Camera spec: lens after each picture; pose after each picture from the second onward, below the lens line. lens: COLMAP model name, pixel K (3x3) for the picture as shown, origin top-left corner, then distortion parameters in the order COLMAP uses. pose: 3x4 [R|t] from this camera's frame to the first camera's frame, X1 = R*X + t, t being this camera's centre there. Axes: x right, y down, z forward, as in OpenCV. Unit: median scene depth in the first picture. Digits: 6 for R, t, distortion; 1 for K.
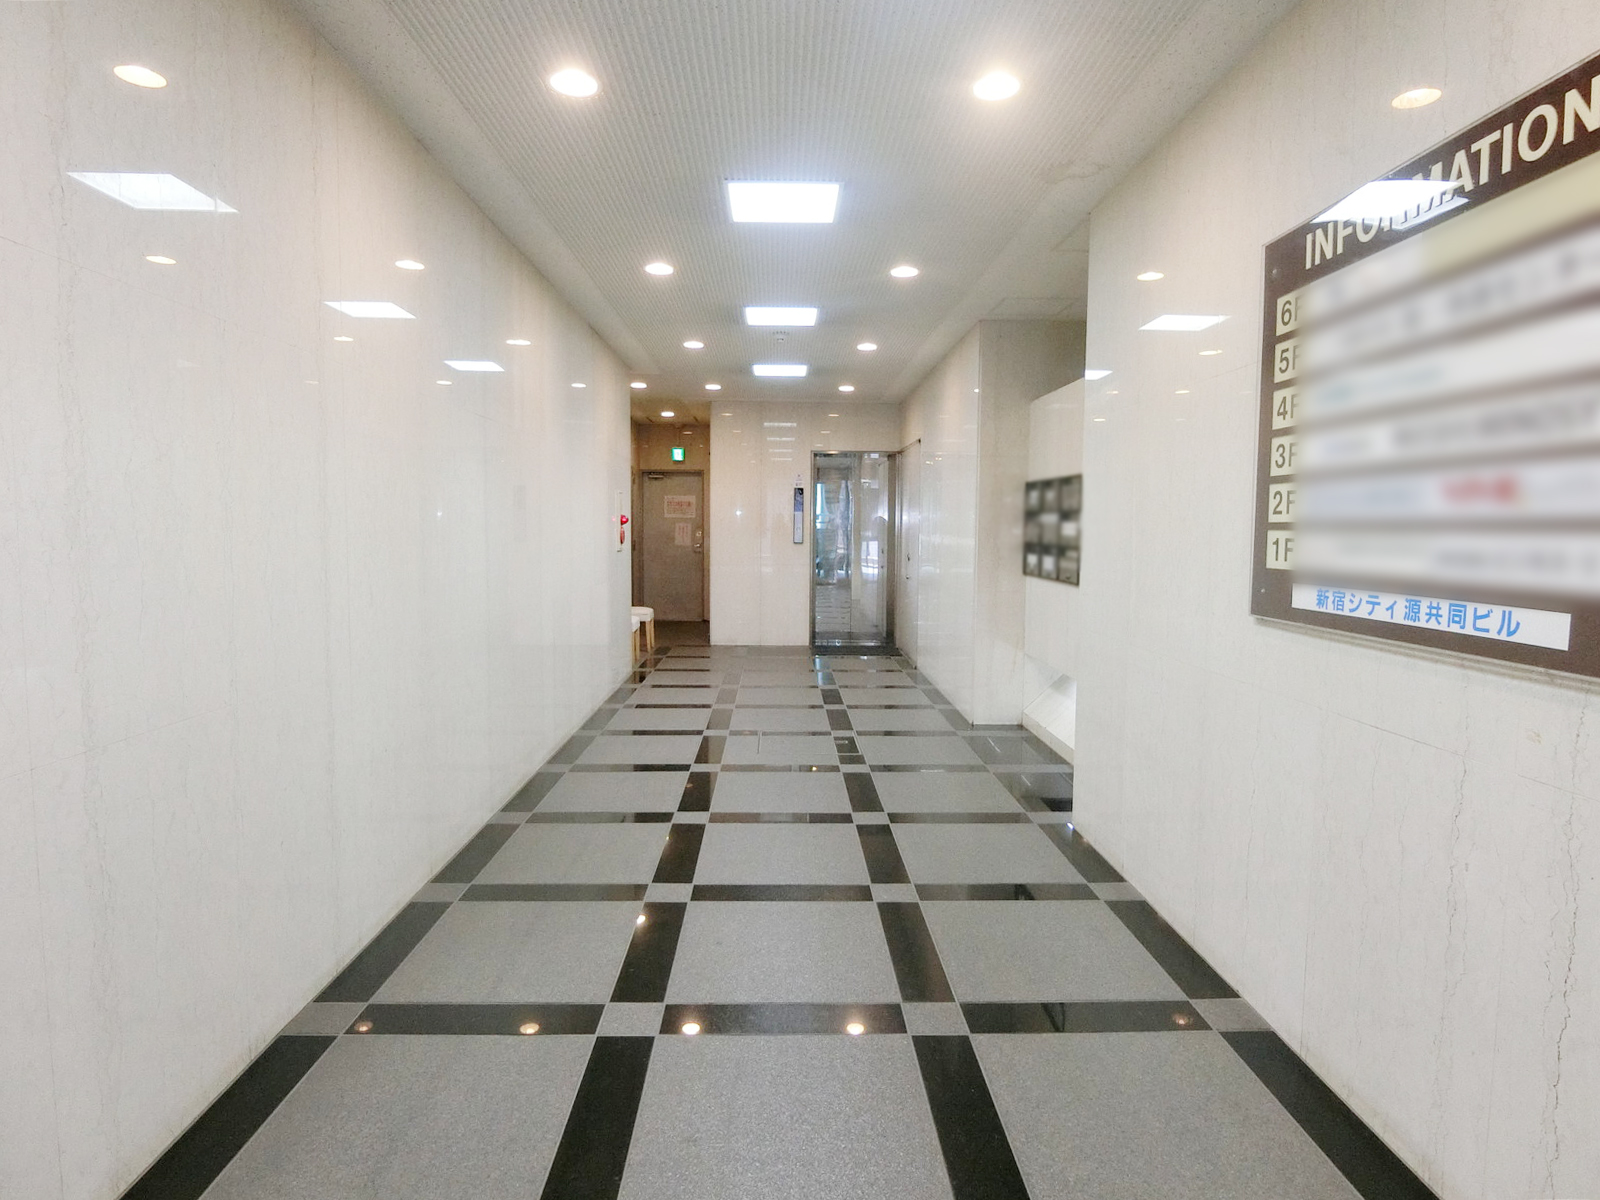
lens RADIAL K [[967.4, 0, 798.2], [0, 967.4, 600.5], [0, 0, 1]] dist [-0.025939, -0.000277]
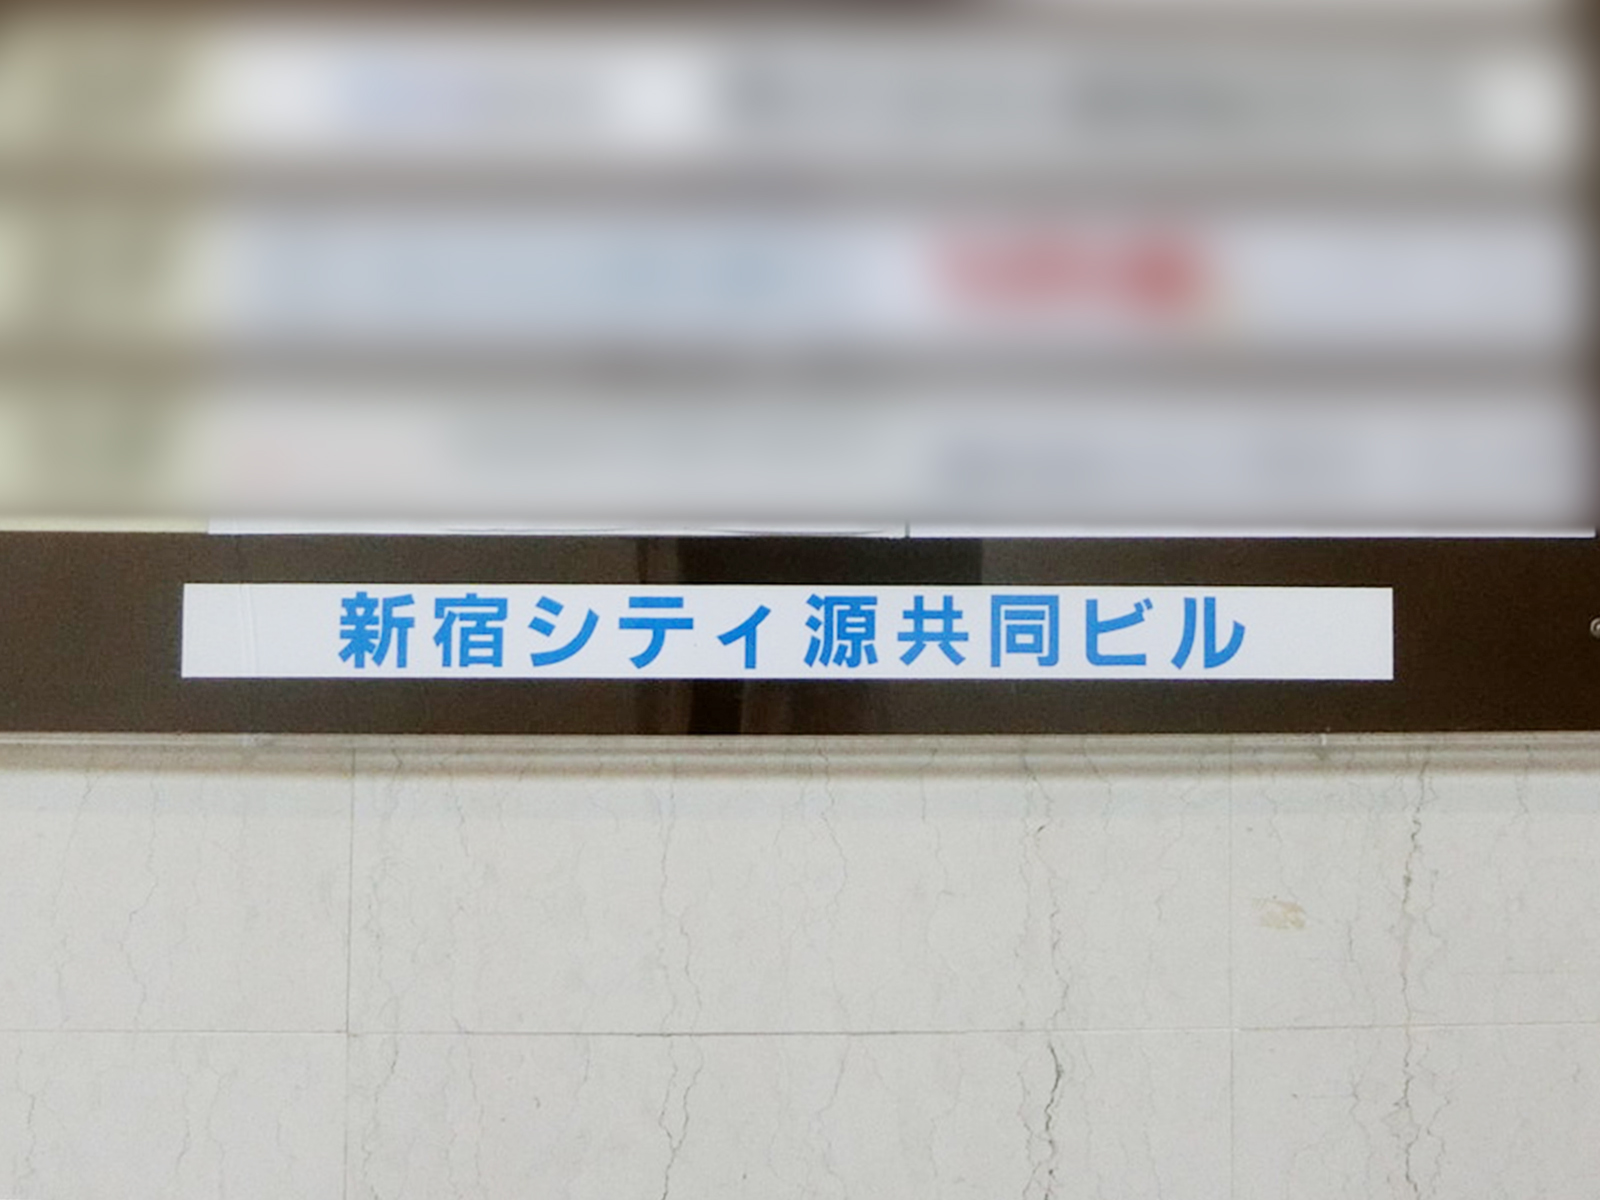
lens RADIAL K [[967.4, 0, 799.1], [0, 967.4, 604.3], [0, 0, 1]] dist [-0.025939, -0.000277]
pose [[0.025135, -0.031986, 0.999172, 0.330827], [0.078066, 0.996499, 0.029937, -0.009779], [-0.996631, 0.077249, 0.027544, 1.044333]]
